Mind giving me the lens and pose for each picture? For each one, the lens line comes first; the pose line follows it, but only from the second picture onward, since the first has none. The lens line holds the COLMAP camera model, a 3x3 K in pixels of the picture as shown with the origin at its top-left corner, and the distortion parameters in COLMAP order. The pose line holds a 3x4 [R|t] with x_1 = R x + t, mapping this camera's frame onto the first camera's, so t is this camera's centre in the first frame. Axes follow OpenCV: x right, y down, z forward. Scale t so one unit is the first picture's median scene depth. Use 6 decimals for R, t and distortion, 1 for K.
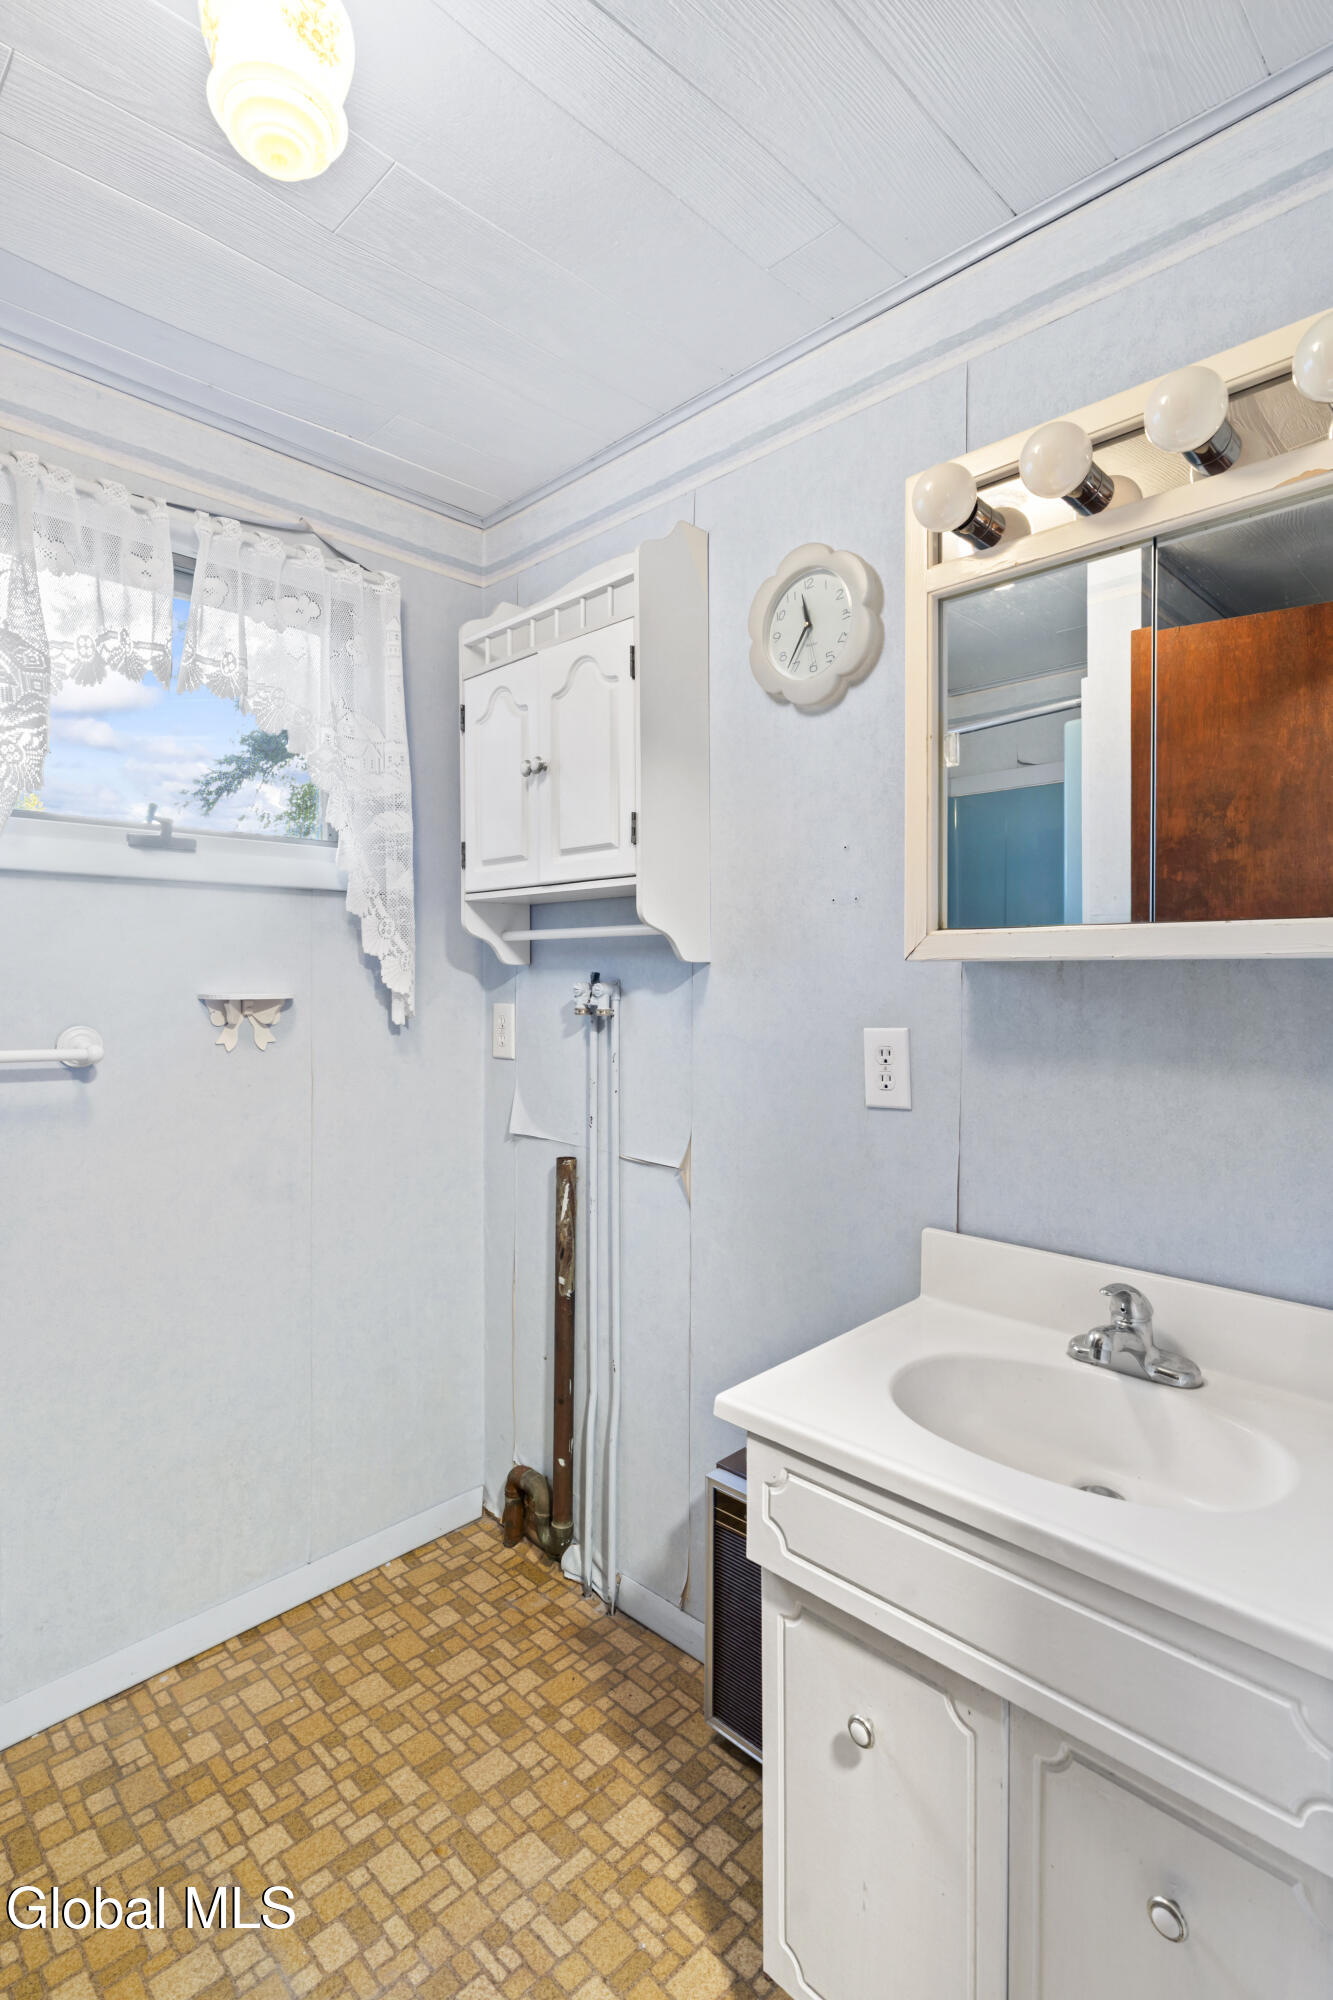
lens RADIAL K [[981.0, 0, 666.5], [0, 981.0, 1000.0], [0, 0, 1]] dist [-0.002064, 0.000016]
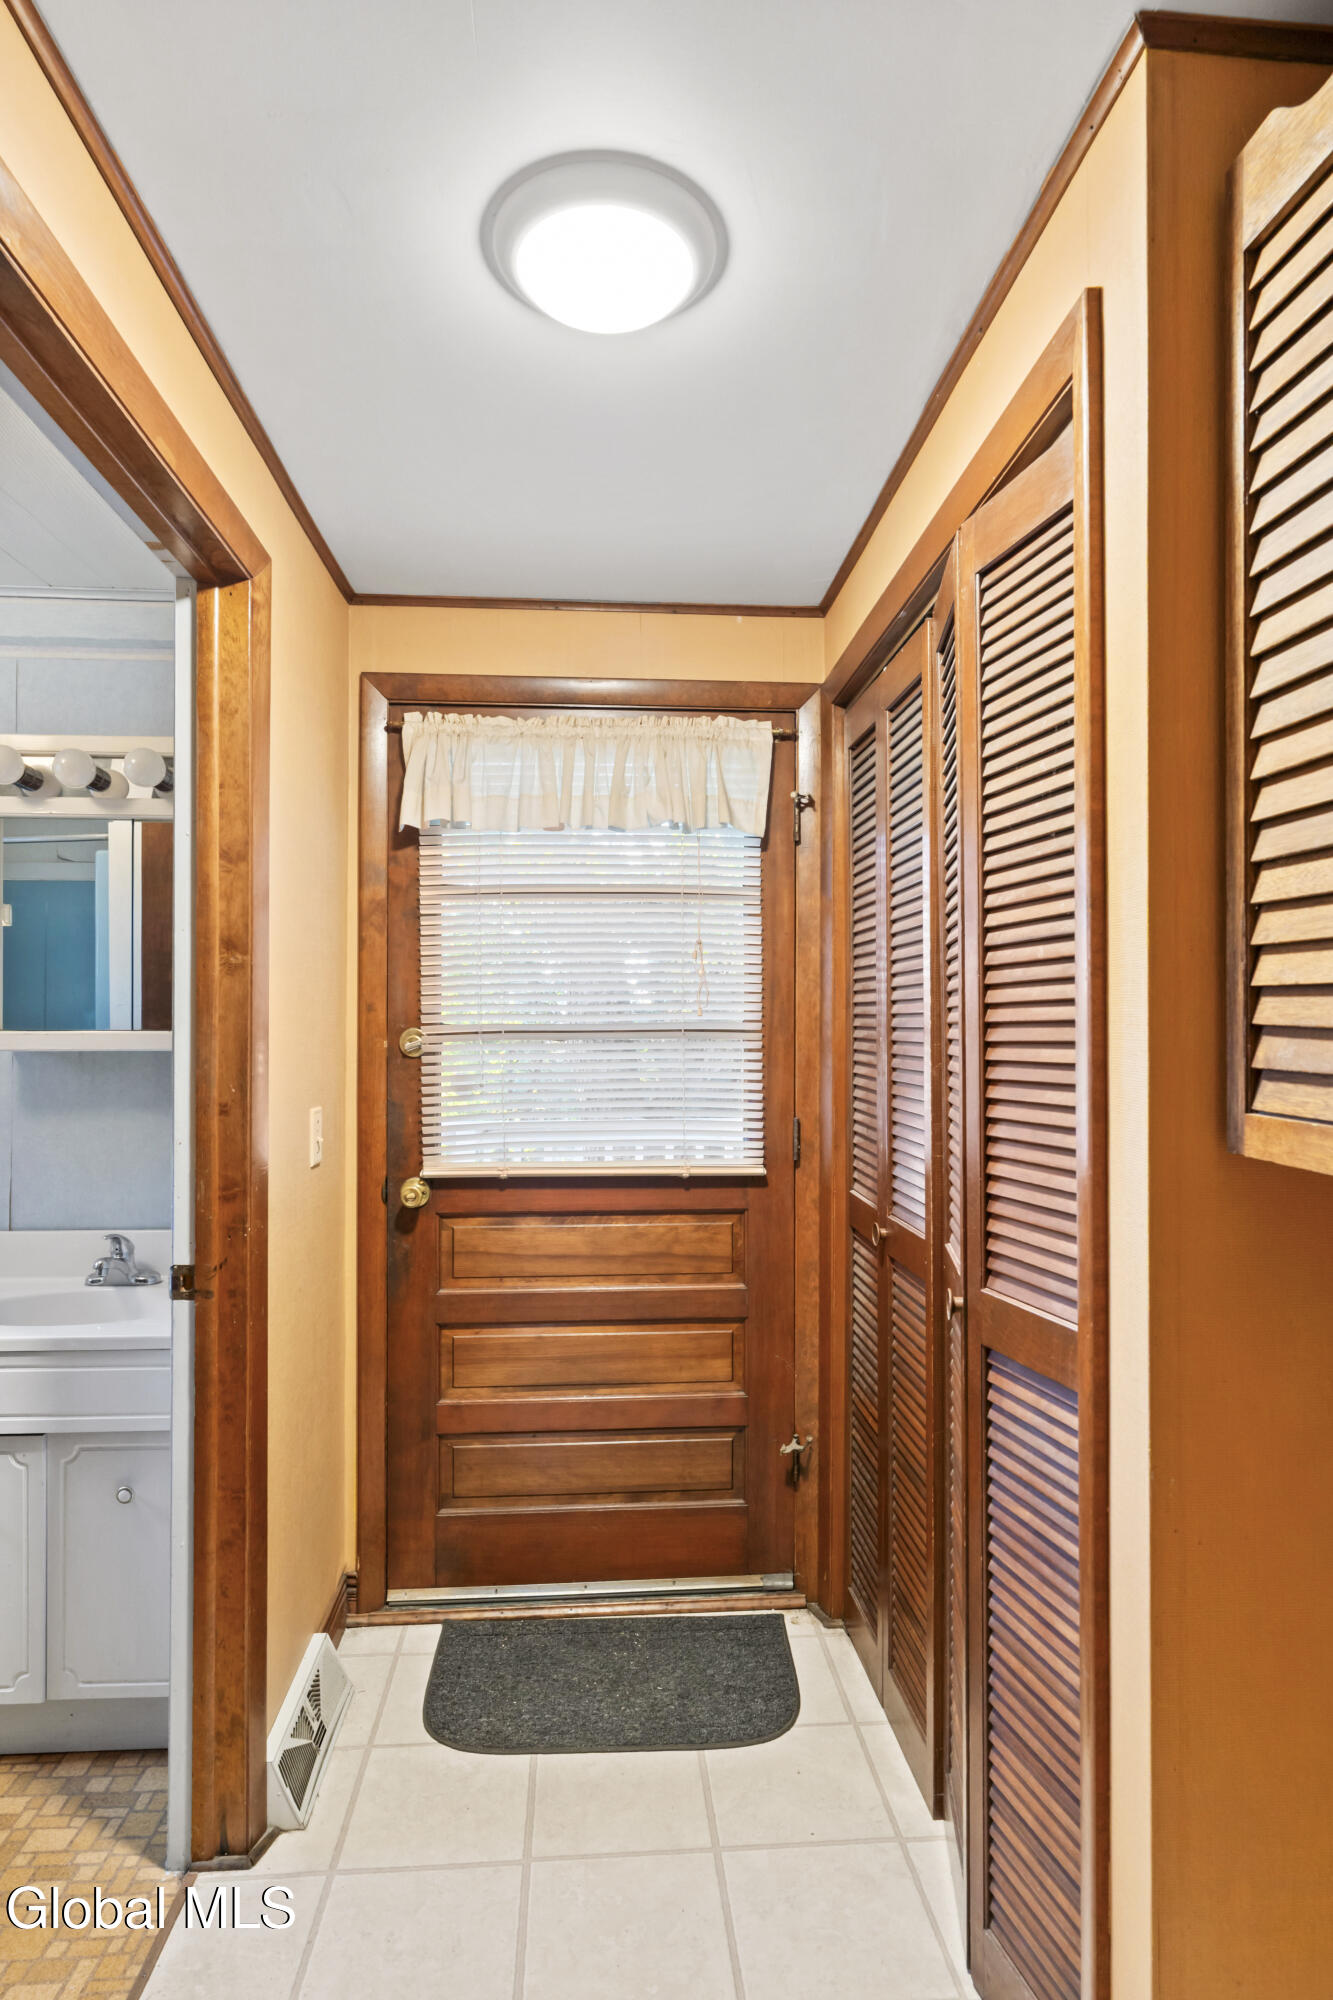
lens RADIAL K [[1089.5, 0, 666.5], [0, 1089.5, 1000.0], [0, 0, 1]] dist [0.000273, -0.000217]
pose [[0.657474, 0.017337, 0.753278, -0.364991], [0.020059, 0.998978, -0.040500, -0.033140], [-0.753210, 0.041737, 0.656455, -1.038749]]
